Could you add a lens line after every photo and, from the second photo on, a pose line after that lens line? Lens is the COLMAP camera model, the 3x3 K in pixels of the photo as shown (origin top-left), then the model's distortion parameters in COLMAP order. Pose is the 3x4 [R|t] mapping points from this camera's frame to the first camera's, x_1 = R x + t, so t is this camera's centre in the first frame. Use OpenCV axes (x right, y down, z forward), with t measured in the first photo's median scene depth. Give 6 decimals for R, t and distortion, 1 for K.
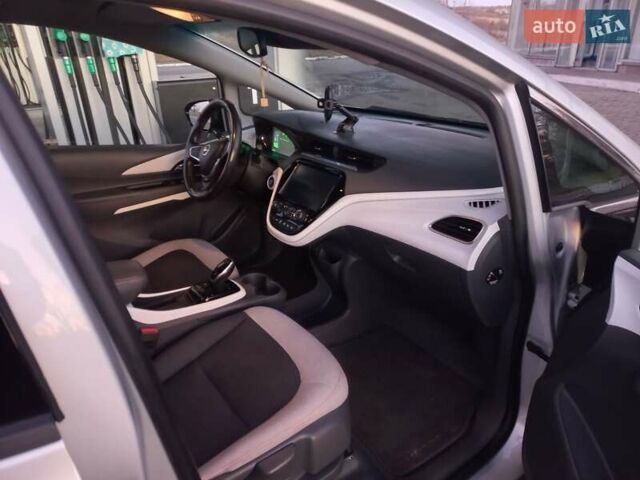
lens RADIAL K [[459.8, 0, 321.9], [0, 459.8, 237.0], [0, 0, 1]] dist [0.045475, -0.020512]
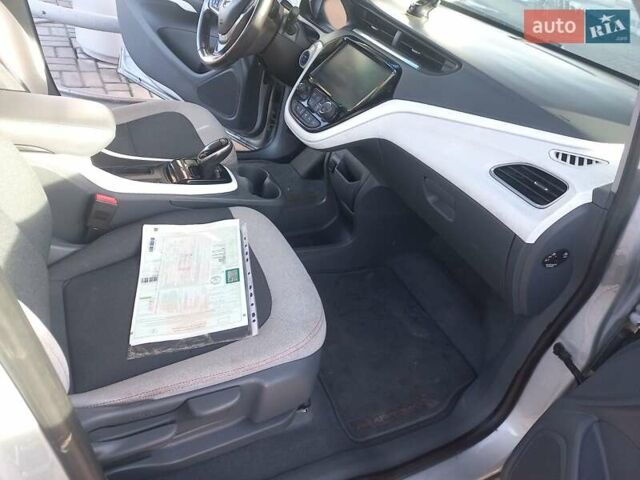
lens RADIAL K [[459.8, 0, 321.4], [0, 459.8, 238.4], [0, 0, 1]] dist [0.045475, -0.020512]
pose [[0.960695, 0.277601, 0.001476, 0.001068], [-0.272394, 0.941624, 0.197853, 0.007669], [0.053535, -0.190479, 0.980230, 0.224452]]
